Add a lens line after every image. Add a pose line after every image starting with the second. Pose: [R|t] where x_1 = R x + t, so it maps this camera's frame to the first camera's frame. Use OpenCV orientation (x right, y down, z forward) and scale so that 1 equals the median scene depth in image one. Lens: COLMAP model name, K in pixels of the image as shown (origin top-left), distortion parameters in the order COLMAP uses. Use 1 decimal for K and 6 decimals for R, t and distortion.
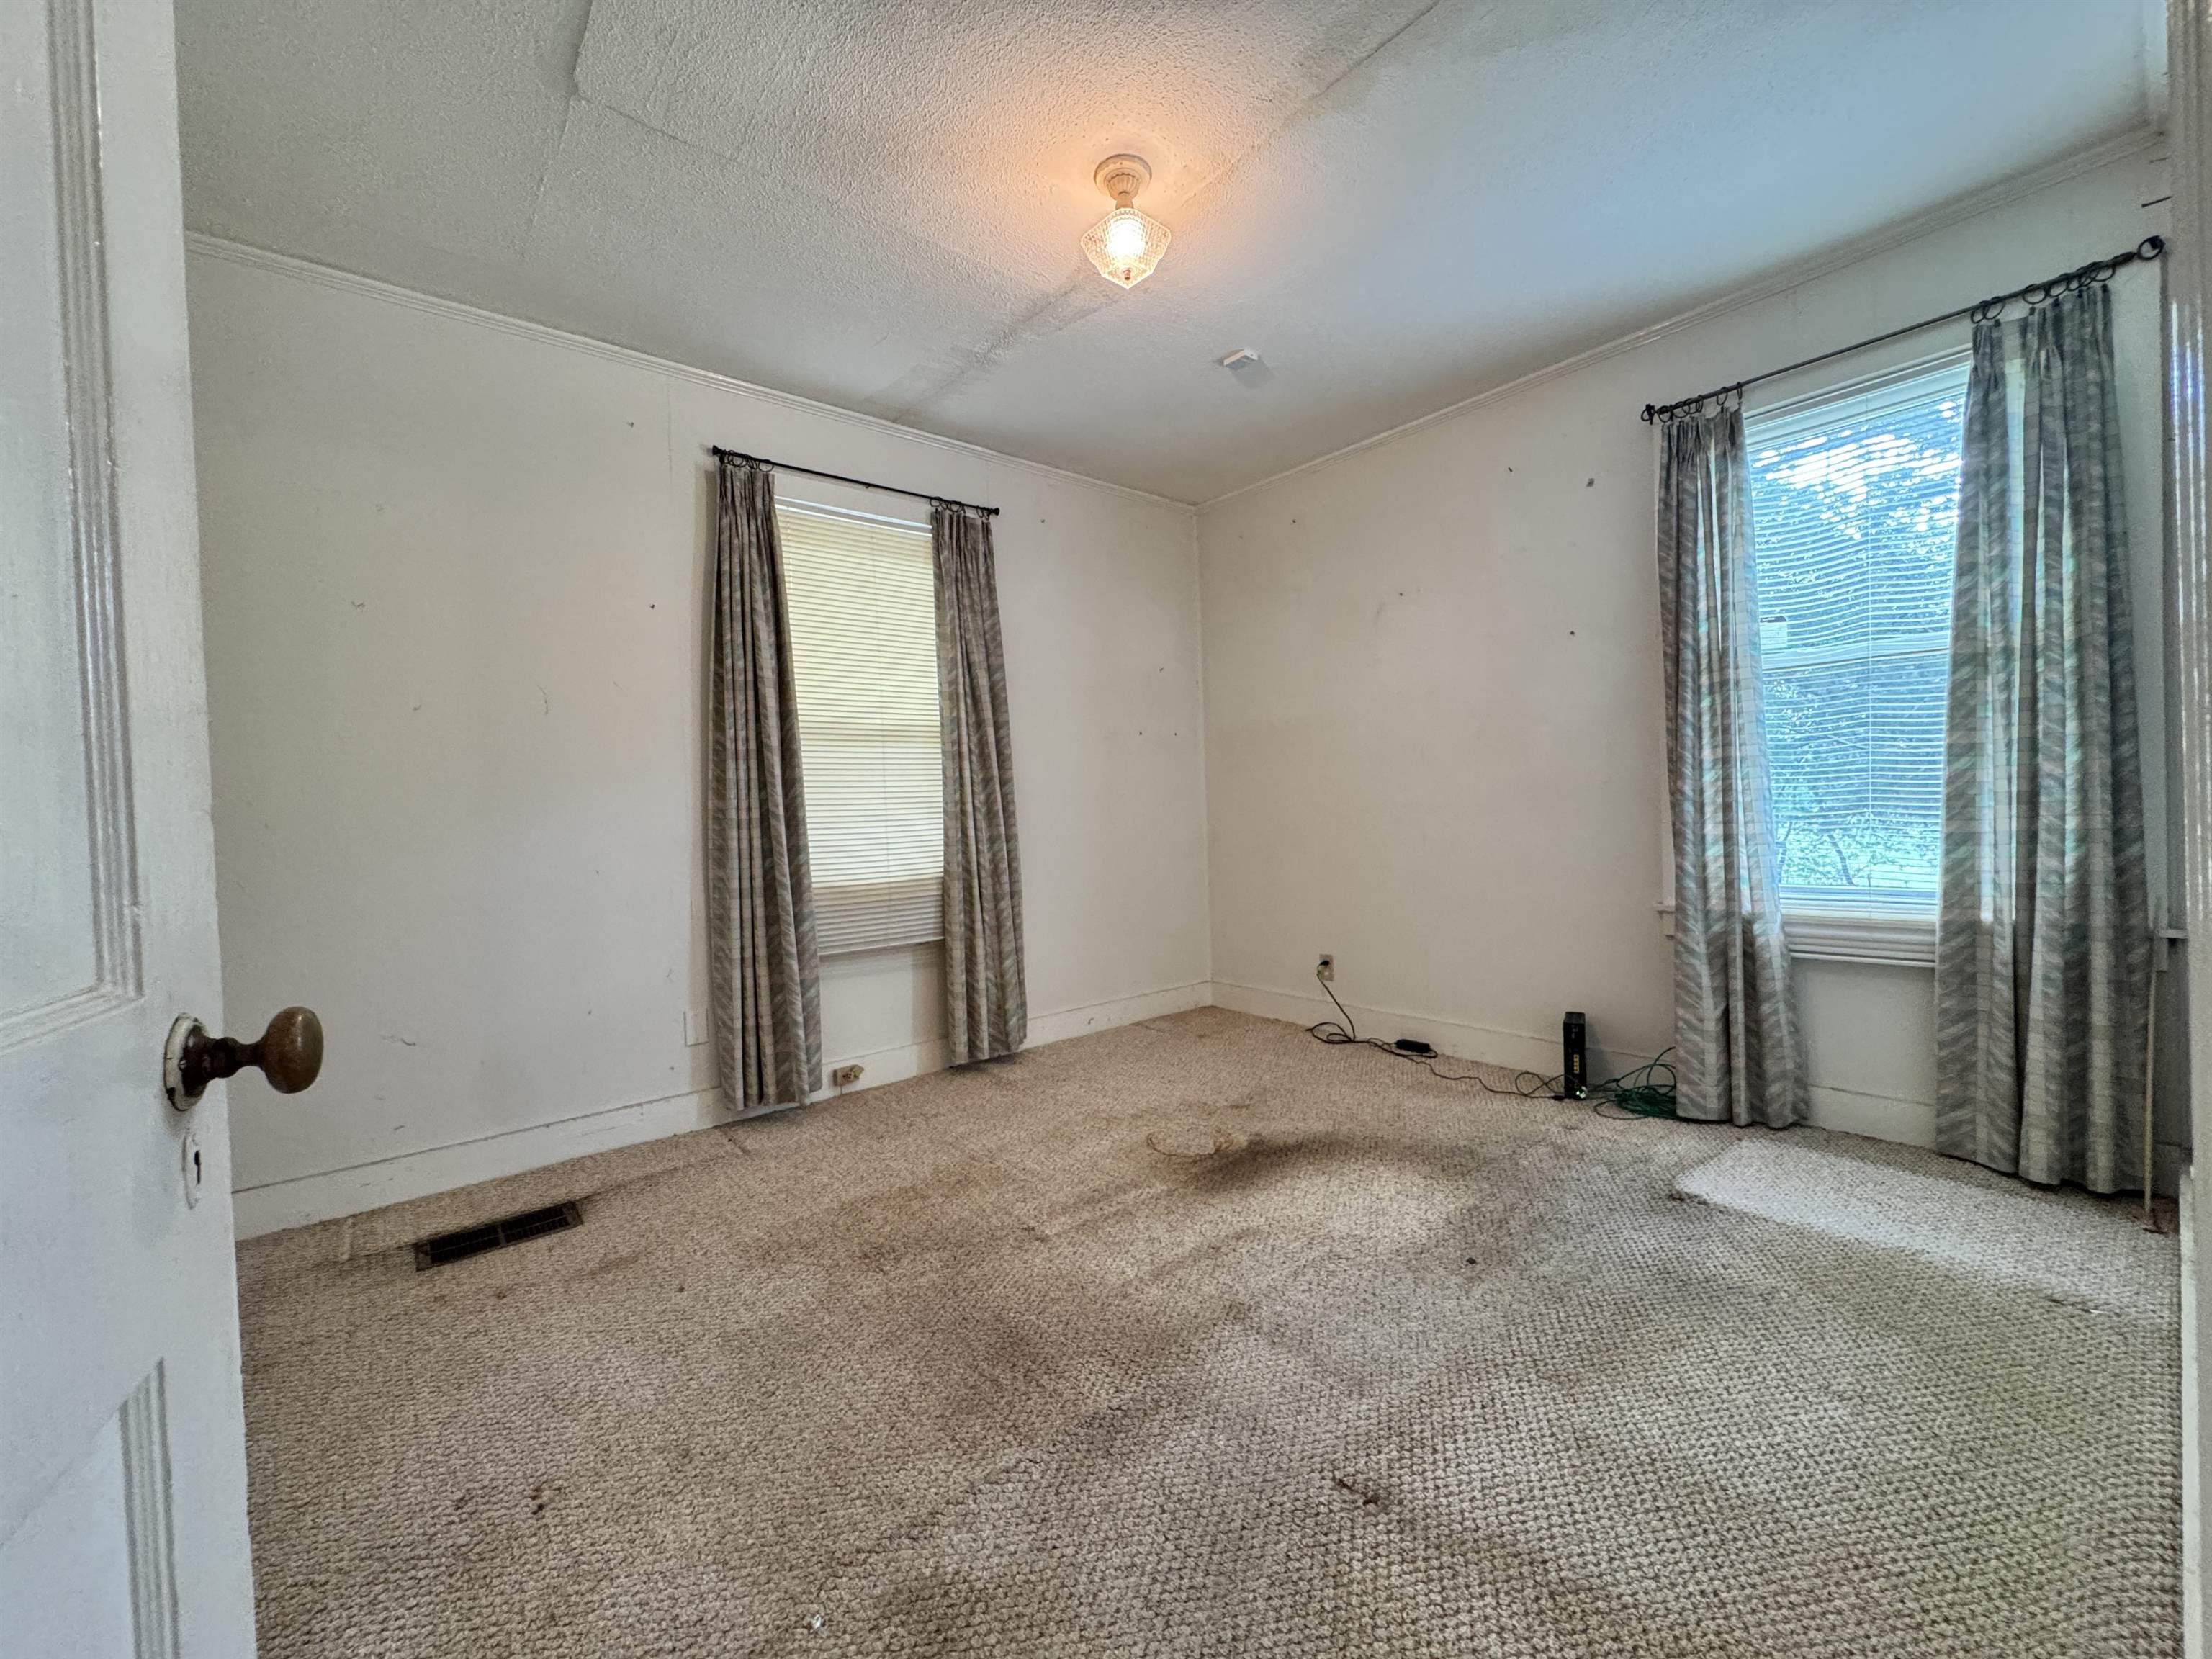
lens RADIAL K [[886.2, 0, 1115.7], [0, 886.2, 827.1], [0, 0, 1]] dist [-0.000005, -0.000521]
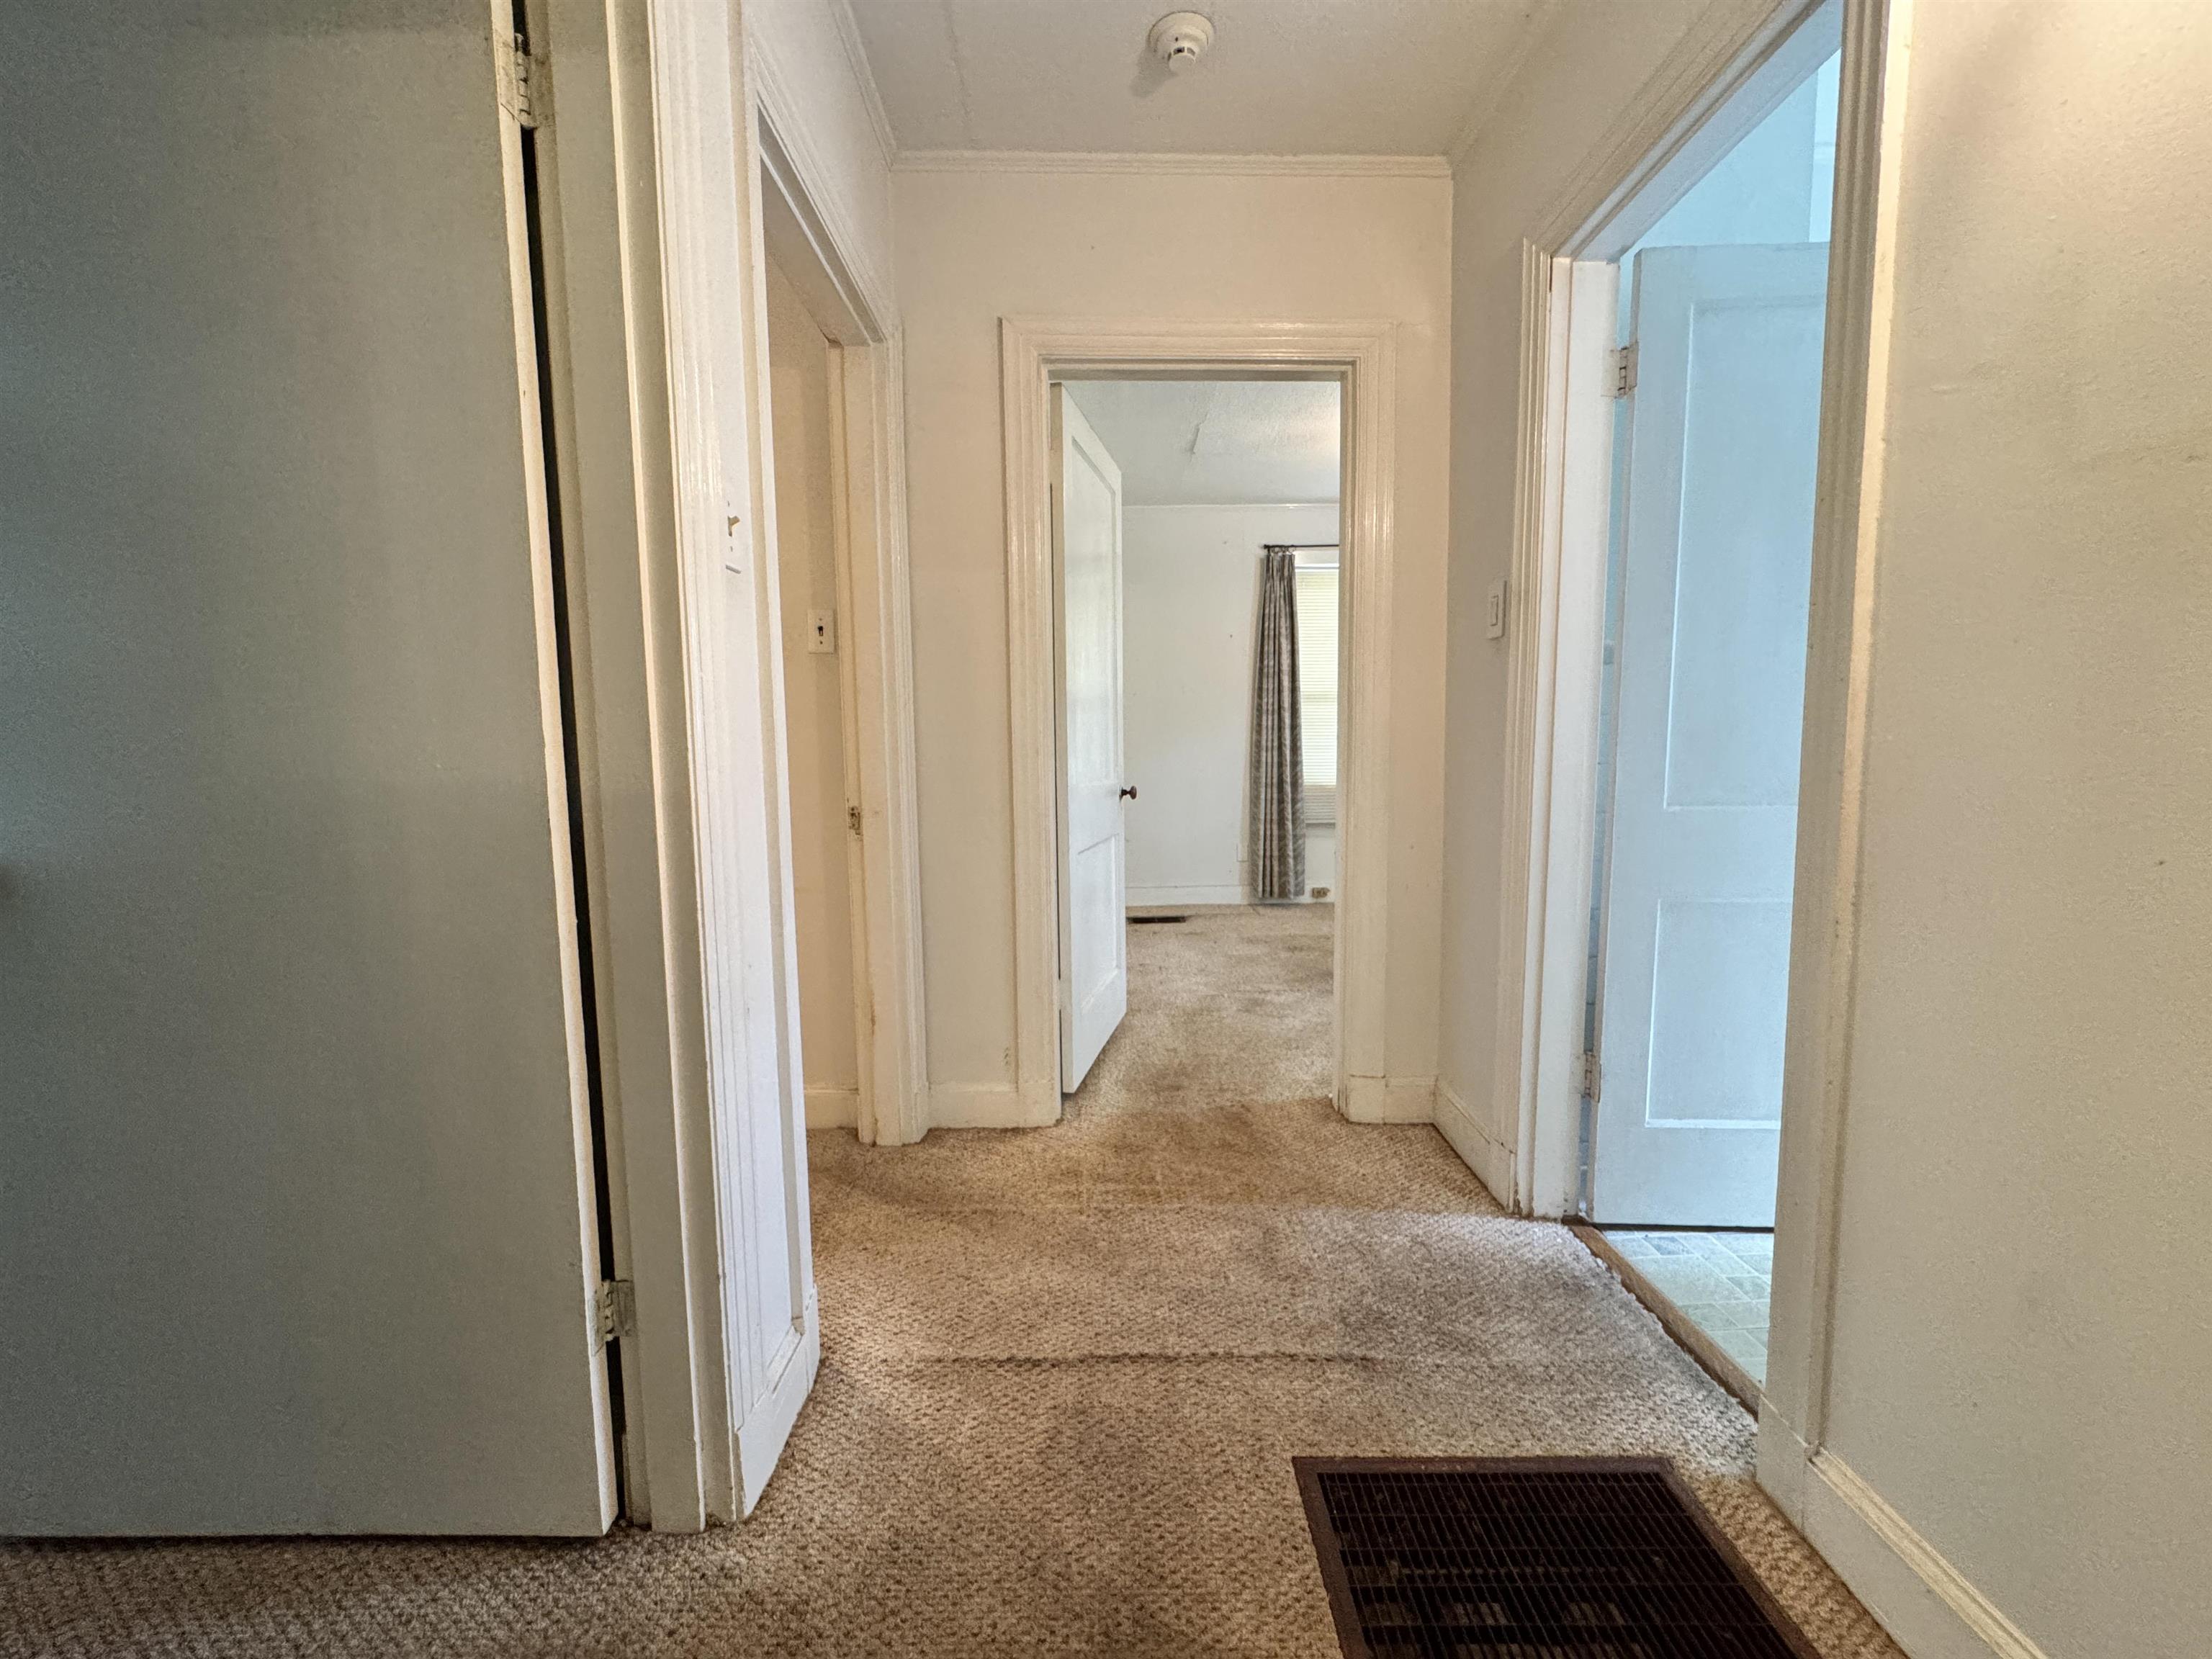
lens RADIAL K [[886.2, 0, 1103.8], [0, 886.2, 821.7], [0, 0, 1]] dist [-0.000005, -0.000521]
pose [[0.774033, 0.088976, -0.626862, 0.503303], [-0.025345, 0.993637, 0.109741, -0.047265], [0.632637, -0.069056, 0.771363, -0.688078]]
